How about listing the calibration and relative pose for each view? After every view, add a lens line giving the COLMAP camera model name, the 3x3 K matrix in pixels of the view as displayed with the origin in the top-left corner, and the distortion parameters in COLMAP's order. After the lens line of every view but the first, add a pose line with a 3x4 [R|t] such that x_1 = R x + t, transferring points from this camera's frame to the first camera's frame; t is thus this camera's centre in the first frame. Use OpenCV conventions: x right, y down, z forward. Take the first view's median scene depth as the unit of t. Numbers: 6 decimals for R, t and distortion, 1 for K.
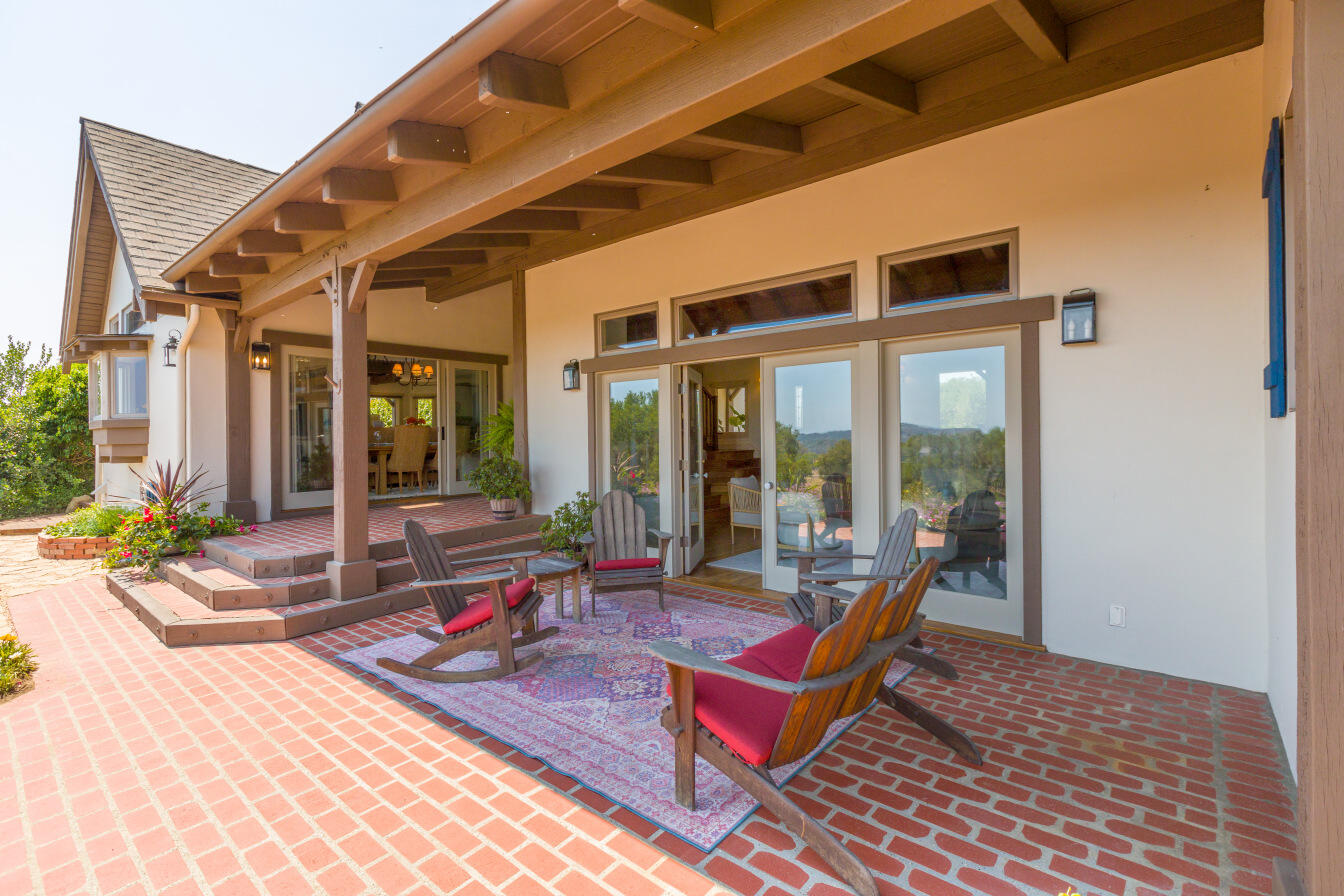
lens RADIAL K [[630.2, 0, 627.5], [0, 630.2, 430.9], [0, 0, 1]] dist [0.004193, -0.001114]
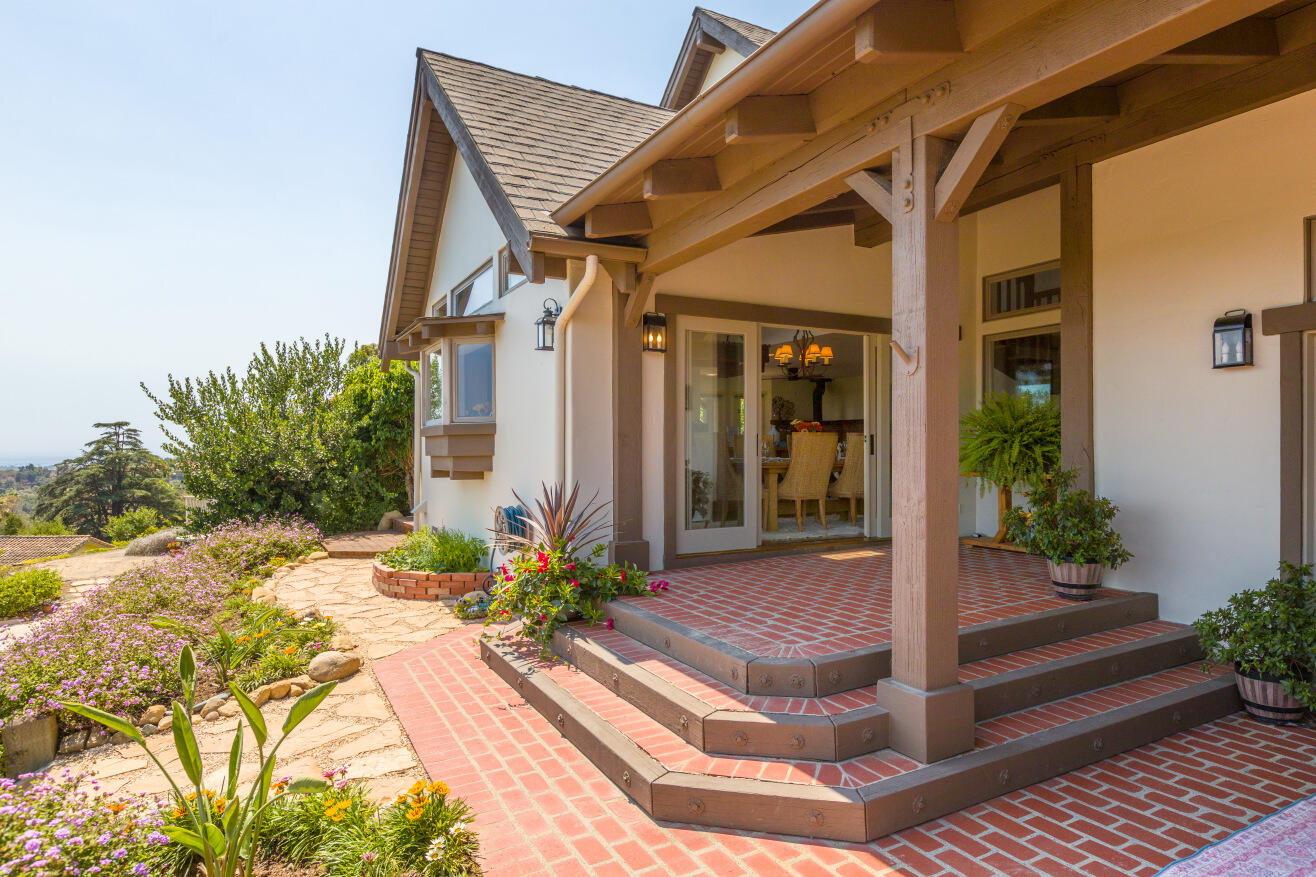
lens RADIAL K [[742.4, 0, 661.2], [0, 742.4, 443.2], [0, 0, 1]] dist [0.009514, 0.000175]
pose [[0.950189, 0.006113, -0.311613, -0.317239], [-0.004115, 0.999967, 0.007070, -0.002509], [0.311646, -0.005435, 0.950183, 0.224921]]
